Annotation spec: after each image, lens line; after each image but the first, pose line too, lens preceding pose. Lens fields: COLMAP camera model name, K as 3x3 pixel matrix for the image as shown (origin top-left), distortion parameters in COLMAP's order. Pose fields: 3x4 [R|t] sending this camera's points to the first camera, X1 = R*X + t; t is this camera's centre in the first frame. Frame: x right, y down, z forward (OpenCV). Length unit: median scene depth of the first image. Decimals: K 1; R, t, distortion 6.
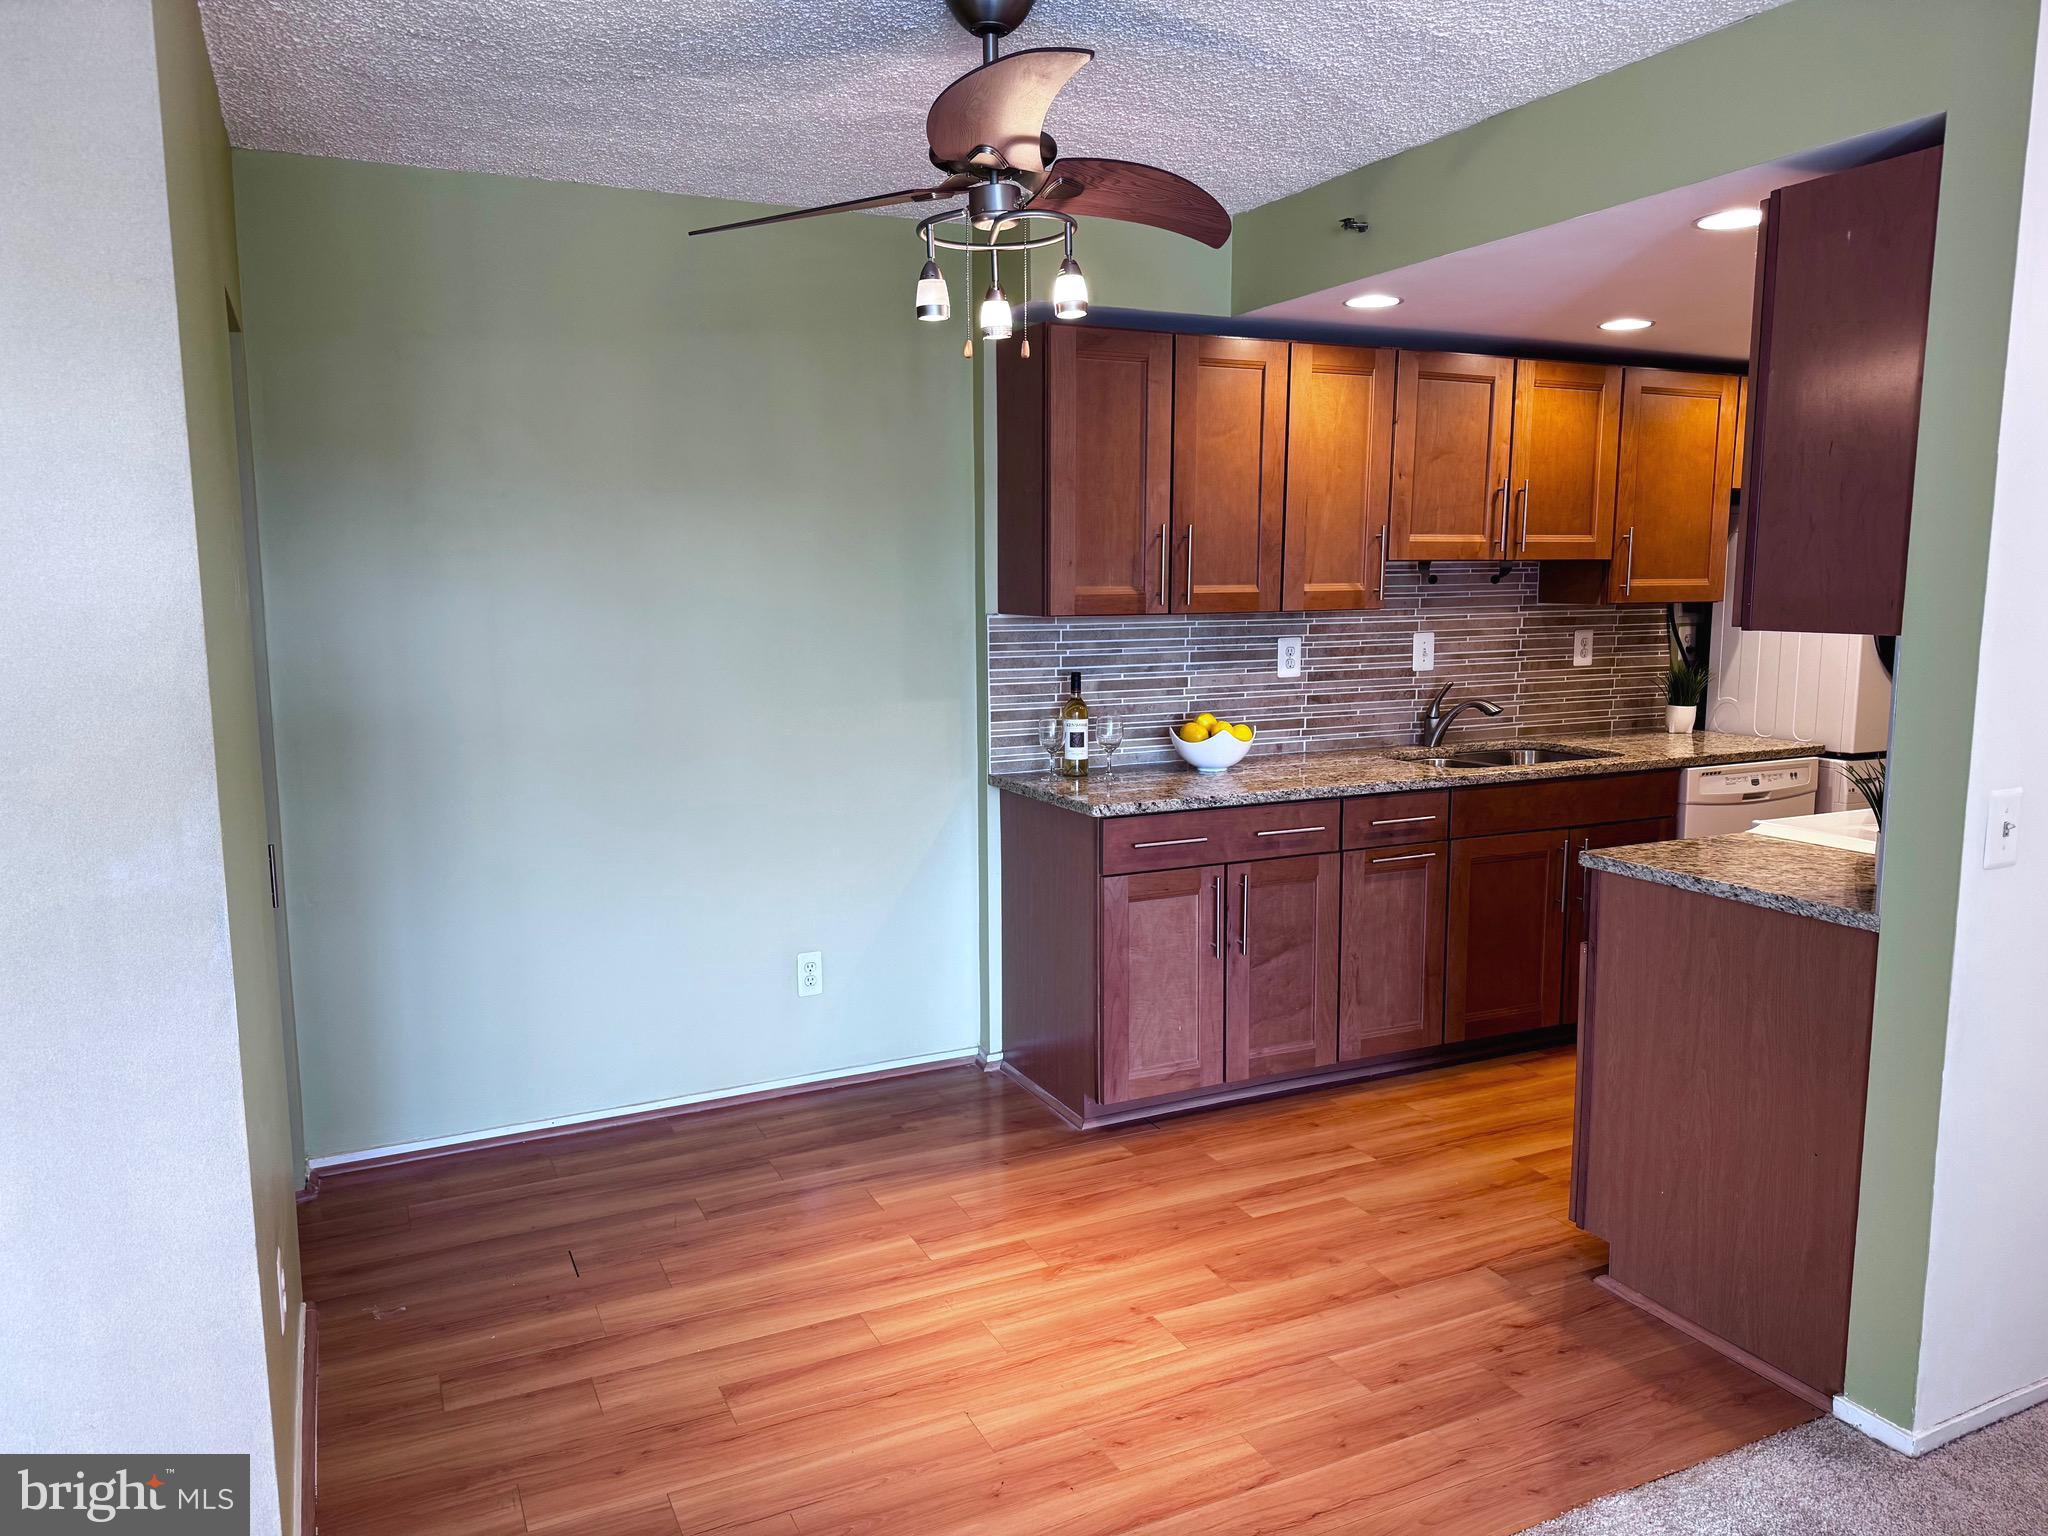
lens RADIAL K [[1427.6, 0, 1027.5], [0, 1427.6, 773.1], [0, 0, 1]] dist [0.153617, -0.256594]
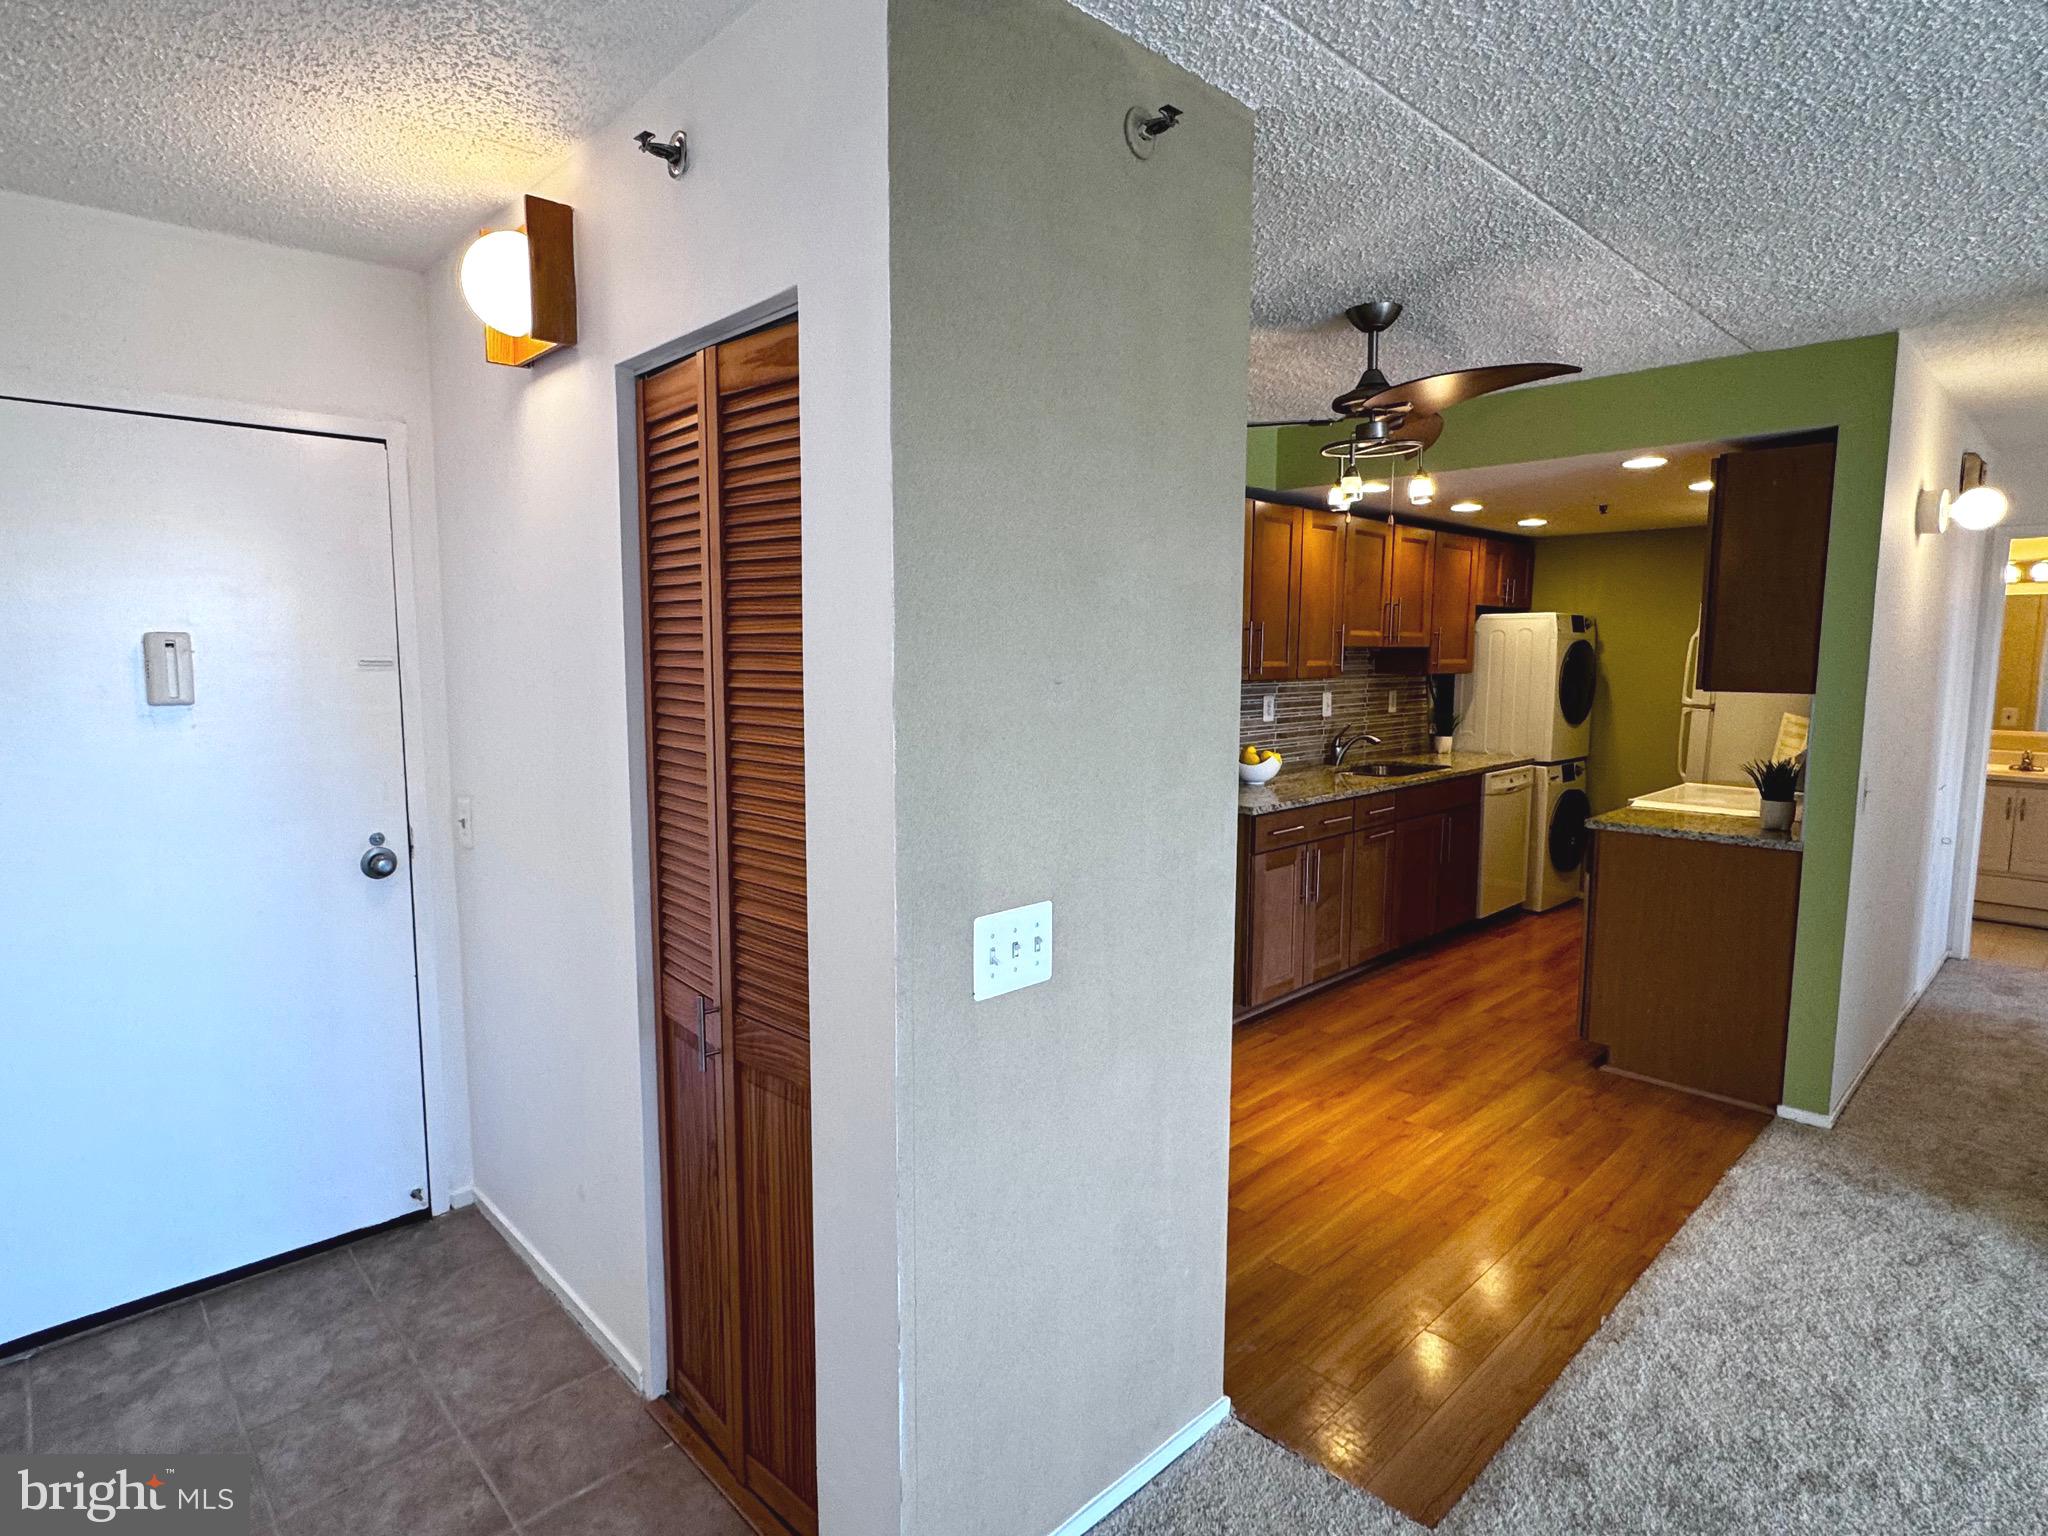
lens RADIAL K [[1088.6, 0, 1024.0], [0, 1088.6, 768.0], [0, 0, 1]] dist [0.000329, -0.000558]
pose [[0.949250, -0.028197, 0.313256, -0.473449], [0.036487, 0.999121, -0.020633, -0.003539], [-0.312399, 0.031016, 0.949445, -0.014510]]
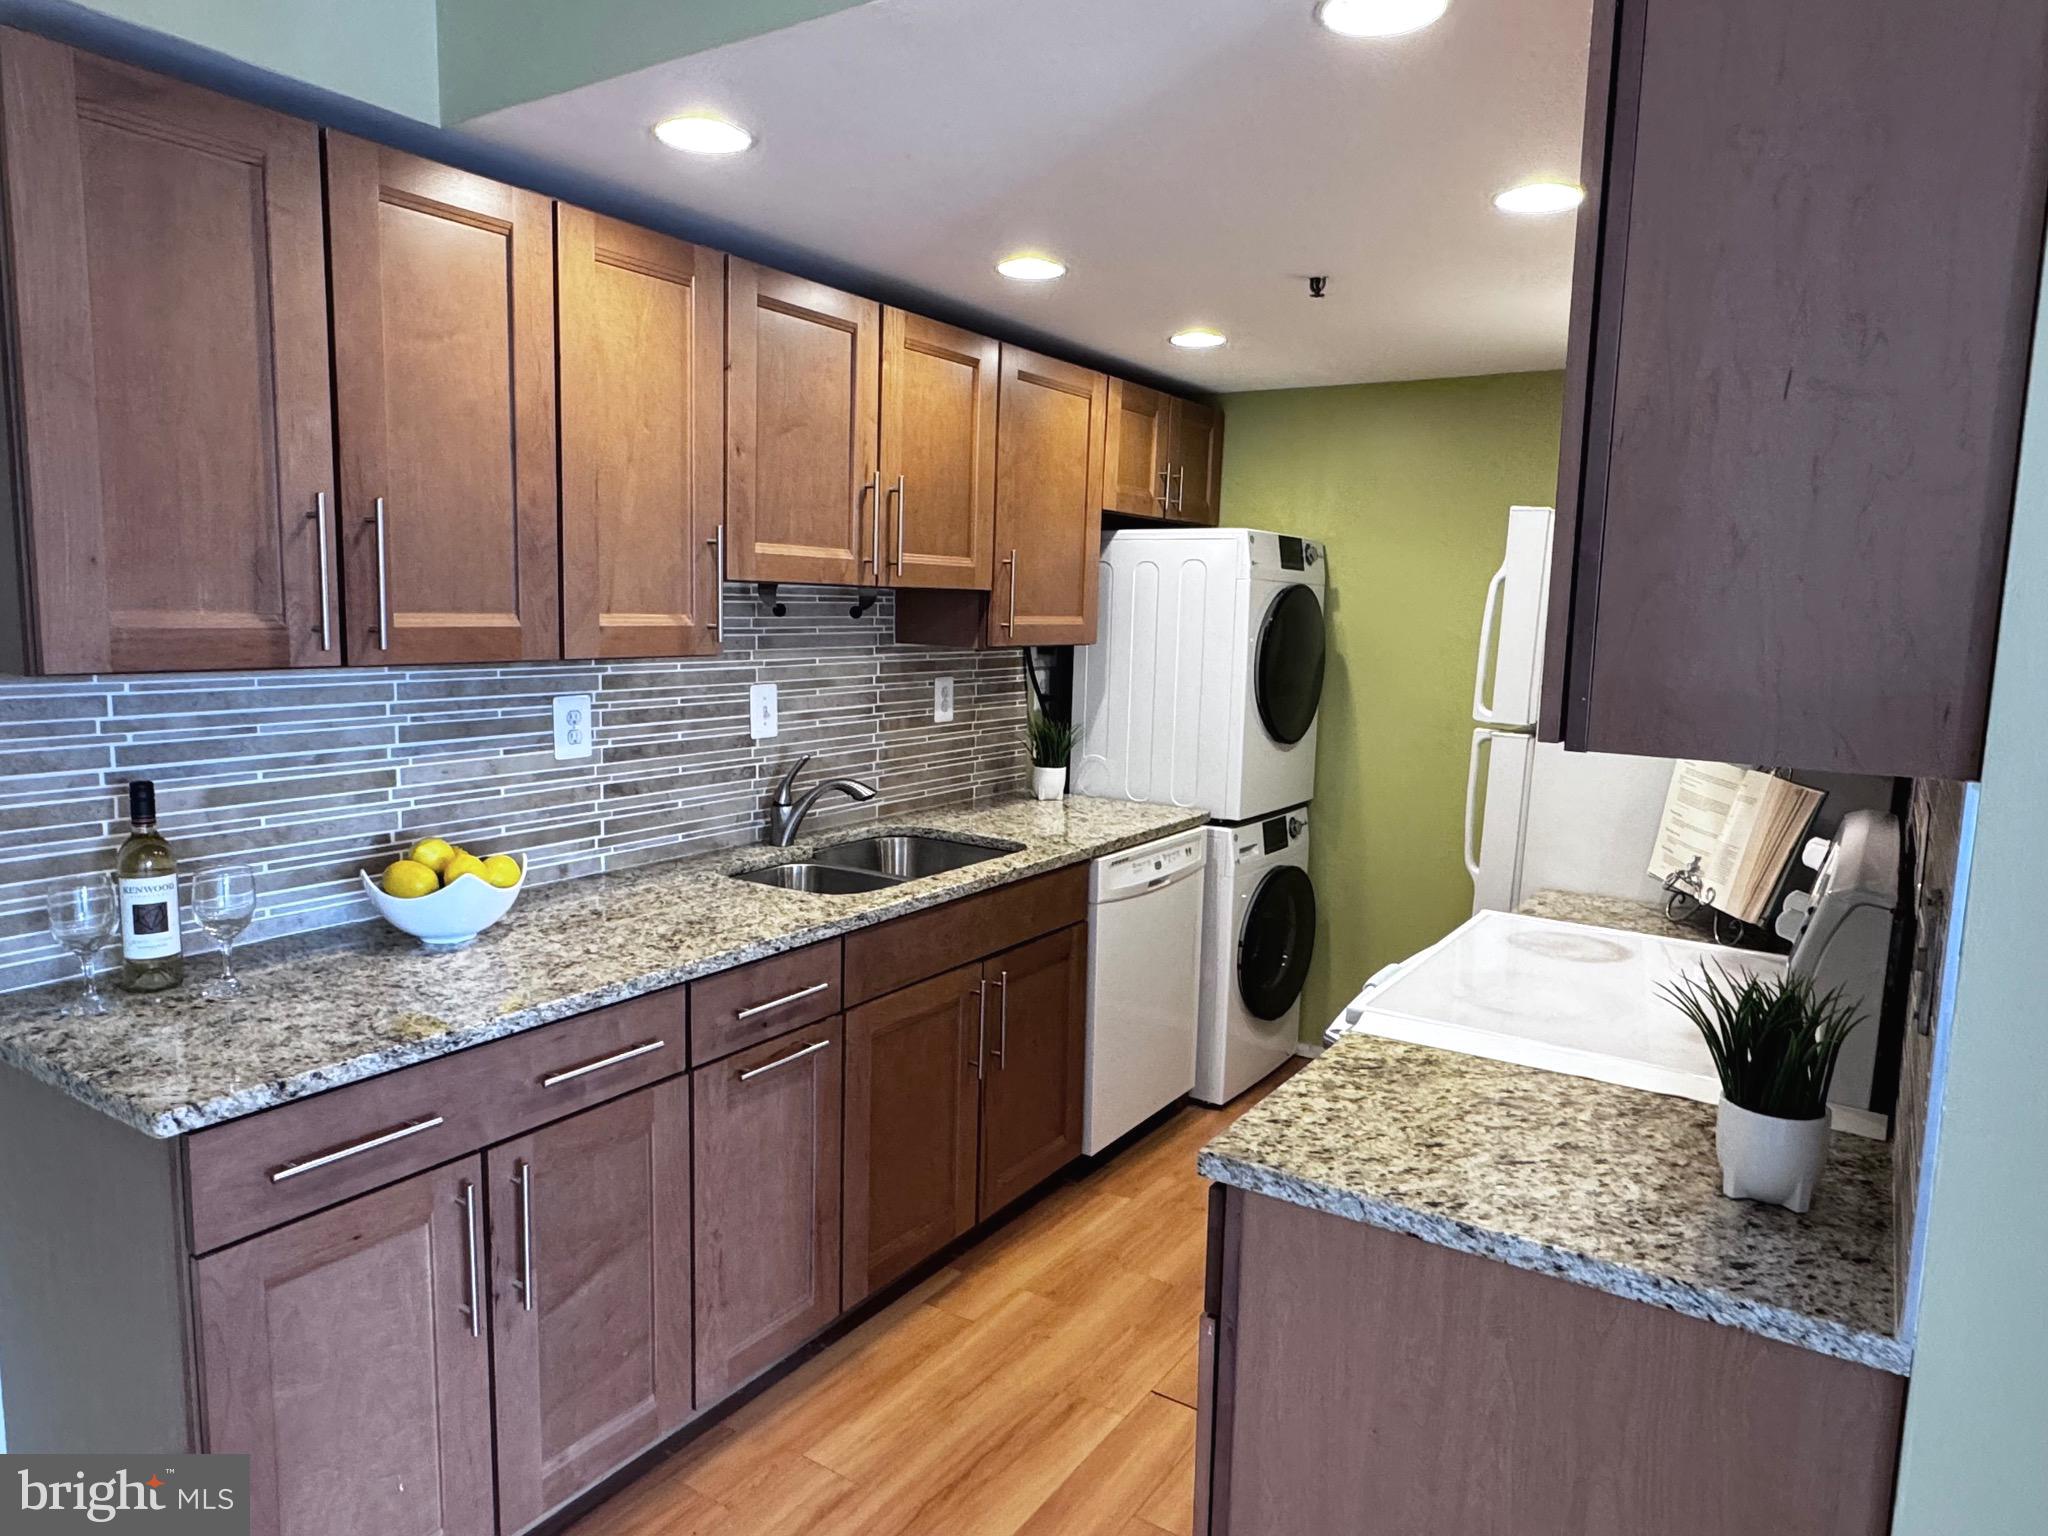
lens RADIAL K [[1302.8, 0, 1024.0], [0, 1302.8, 768.0], [0, 0, 1]] dist [-0.002679, -0.000341]
pose [[0.857041, -0.041319, 0.513589, 0.064168], [0.042652, 0.999048, 0.009200, -0.065950], [-0.513480, 0.014021, 0.857987, 0.452504]]
